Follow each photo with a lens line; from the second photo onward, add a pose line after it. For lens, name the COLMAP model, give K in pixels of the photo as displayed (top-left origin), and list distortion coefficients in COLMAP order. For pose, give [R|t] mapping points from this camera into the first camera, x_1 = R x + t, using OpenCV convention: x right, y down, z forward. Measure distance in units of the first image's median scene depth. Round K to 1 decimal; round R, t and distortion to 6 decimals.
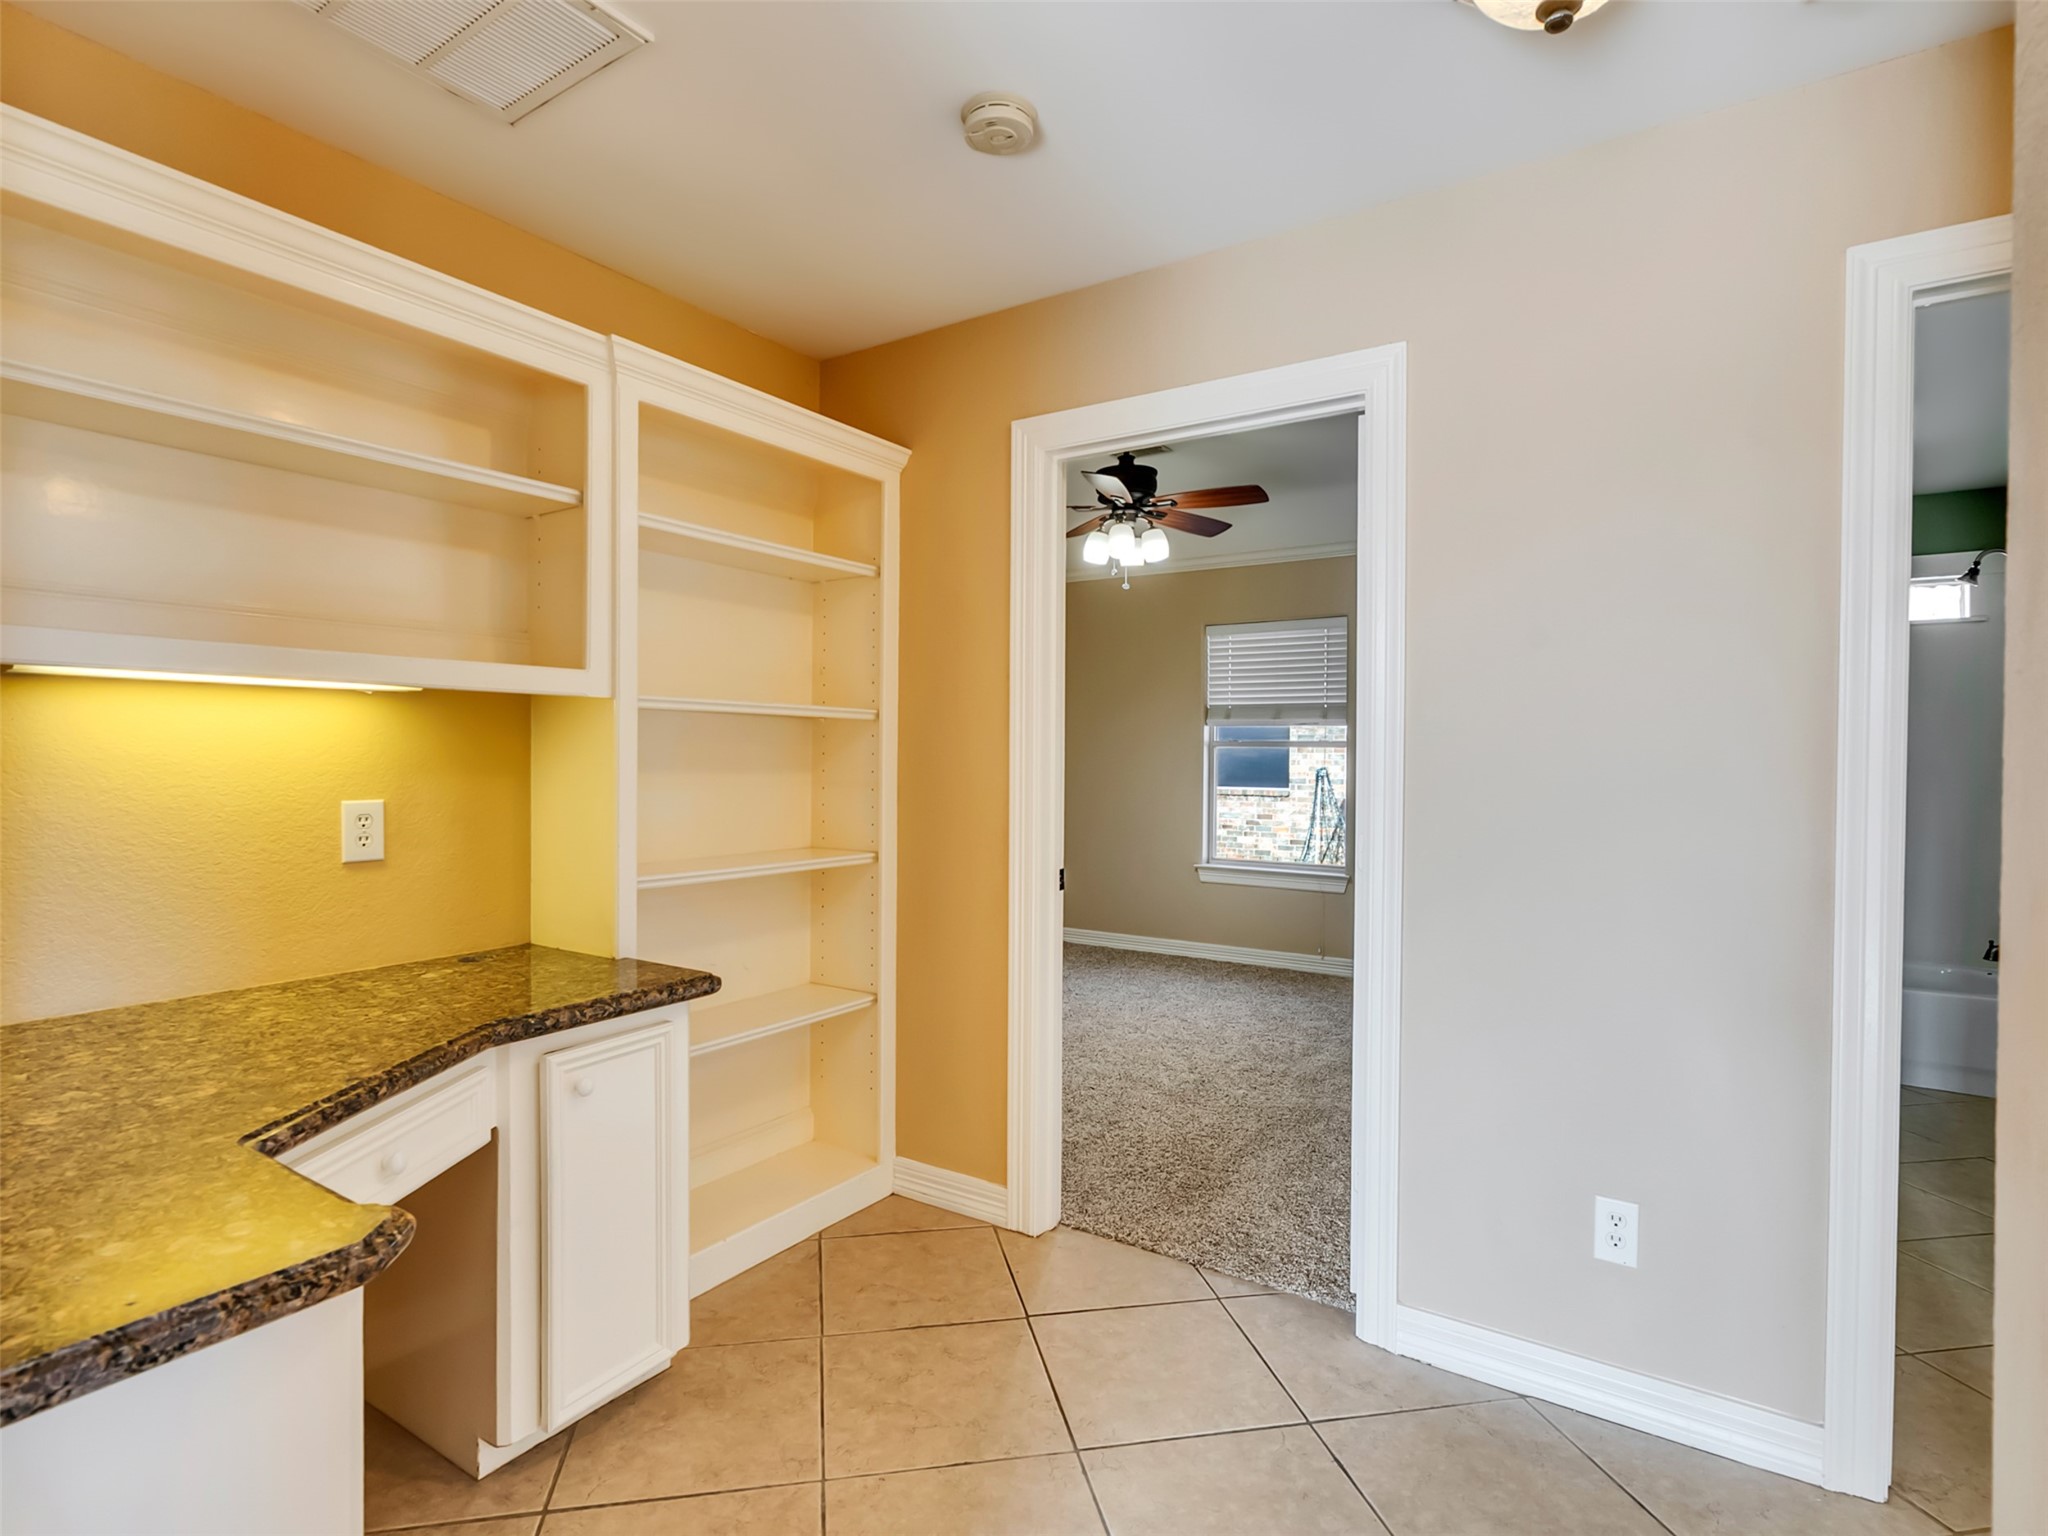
lens RADIAL K [[1048.1, 0, 1018.3], [0, 1048.1, 767.6], [0, 0, 1]] dist [-0.005680, 0.003569]
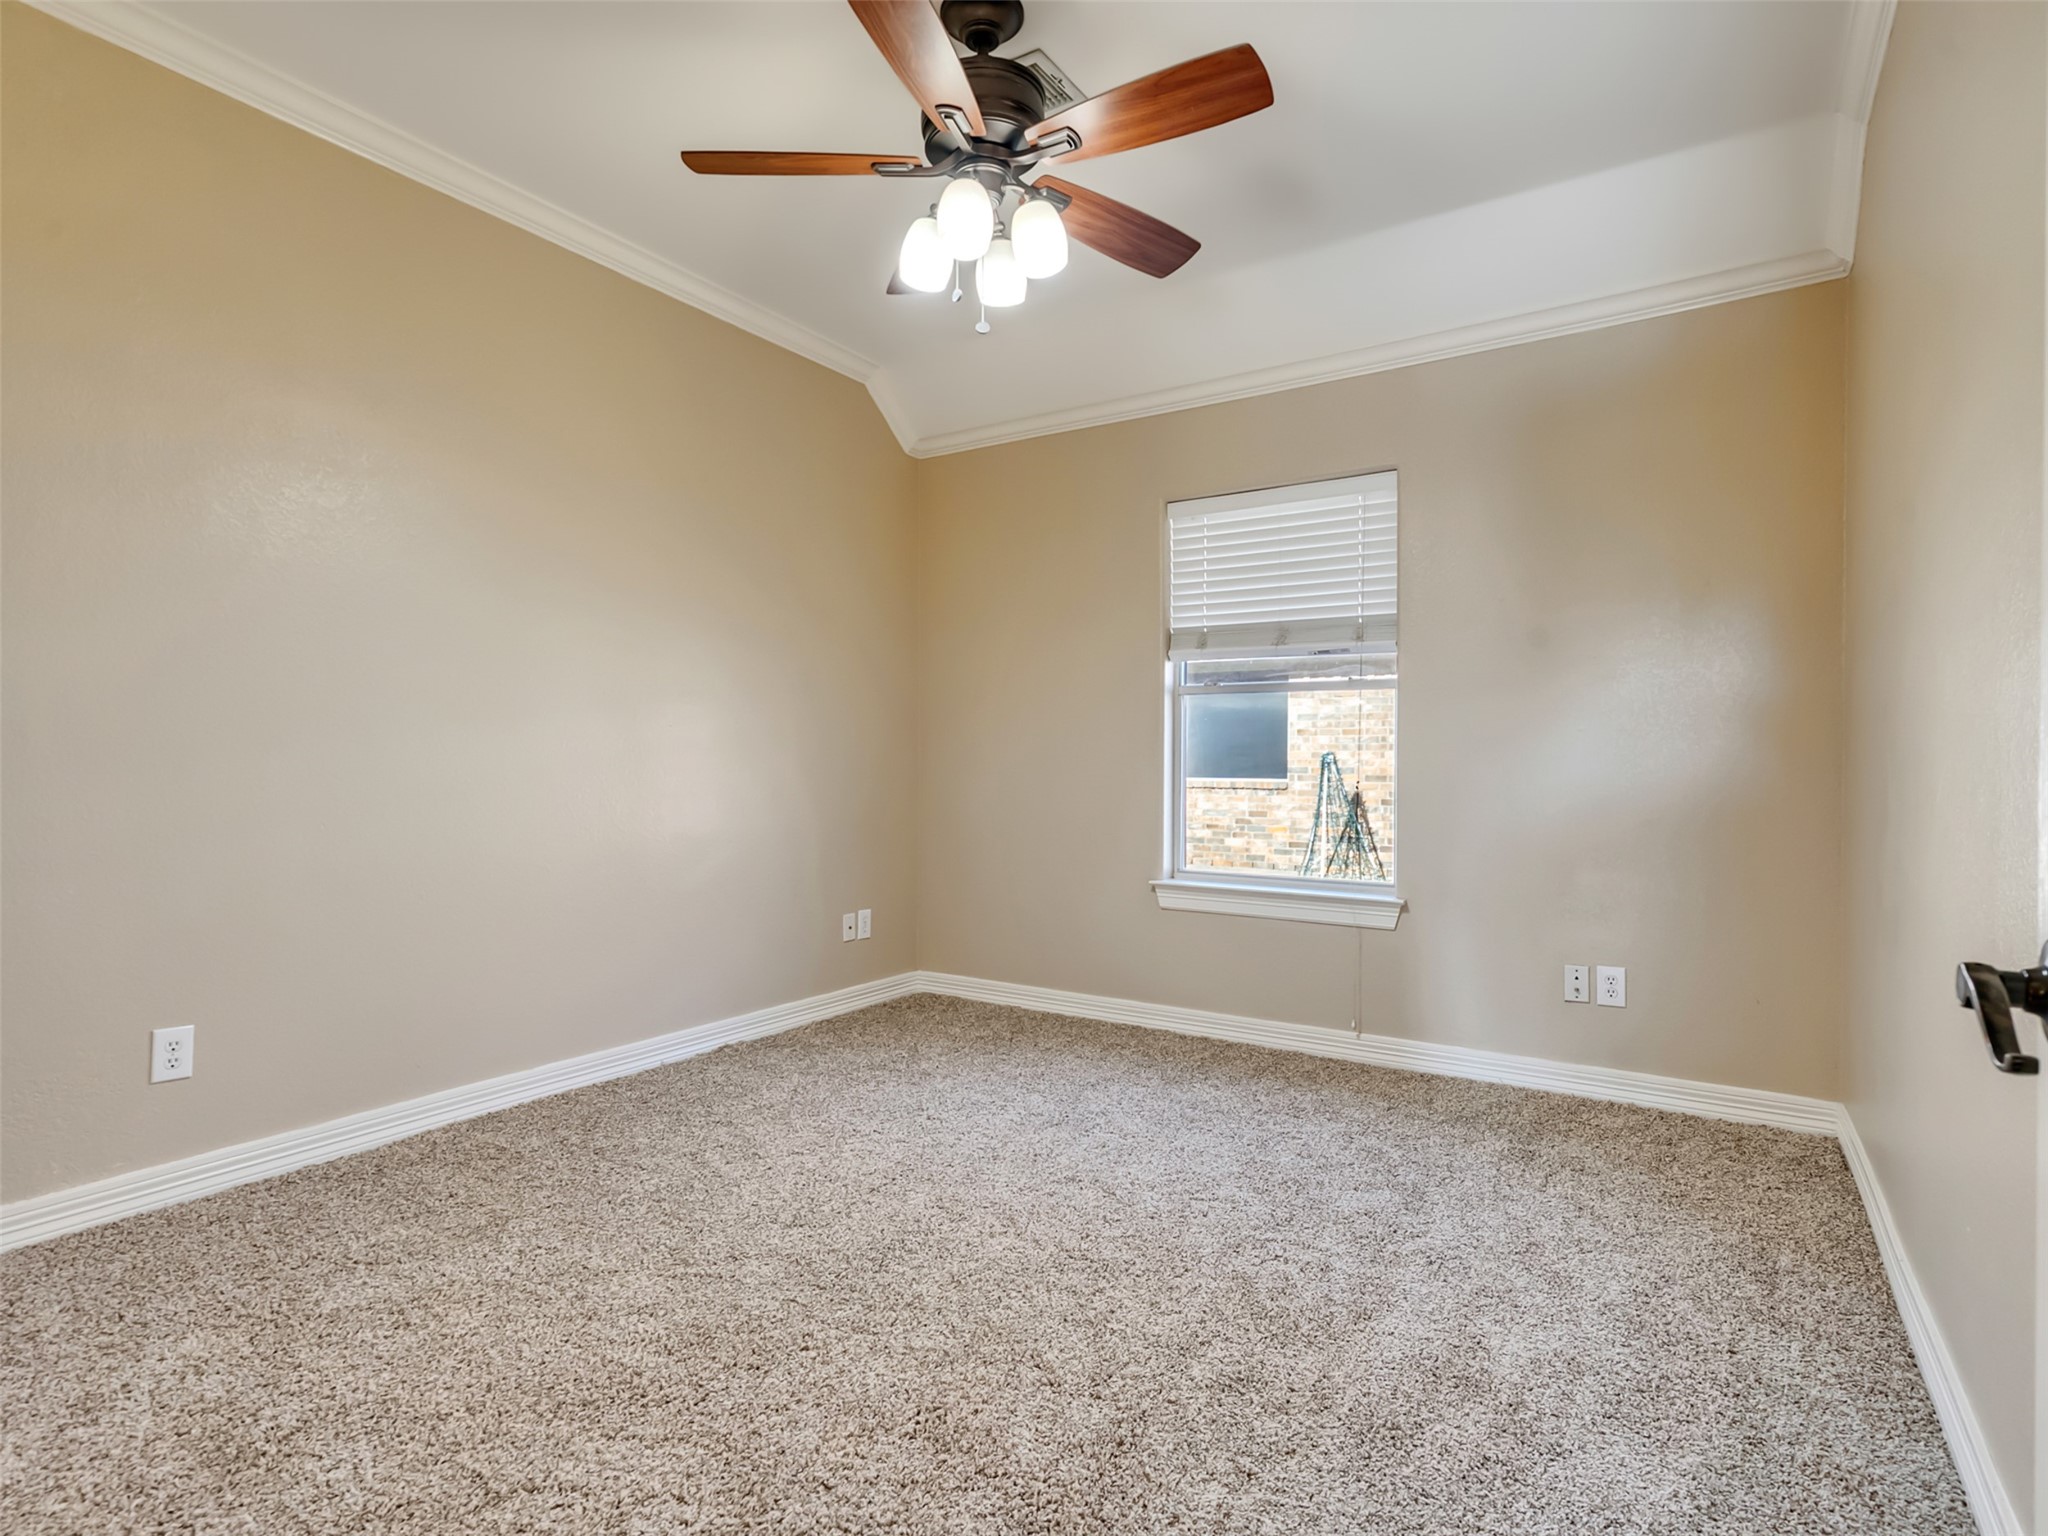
lens RADIAL K [[1048.1, 0, 1018.6], [0, 1048.1, 763.2], [0, 0, 1]] dist [-0.005680, 0.003569]
pose [[0.999961, -0.002402, 0.008520, 0.082733], [0.002467, 0.999968, -0.007635, 0.026296], [-0.008501, 0.007656, 0.999935, 0.365992]]
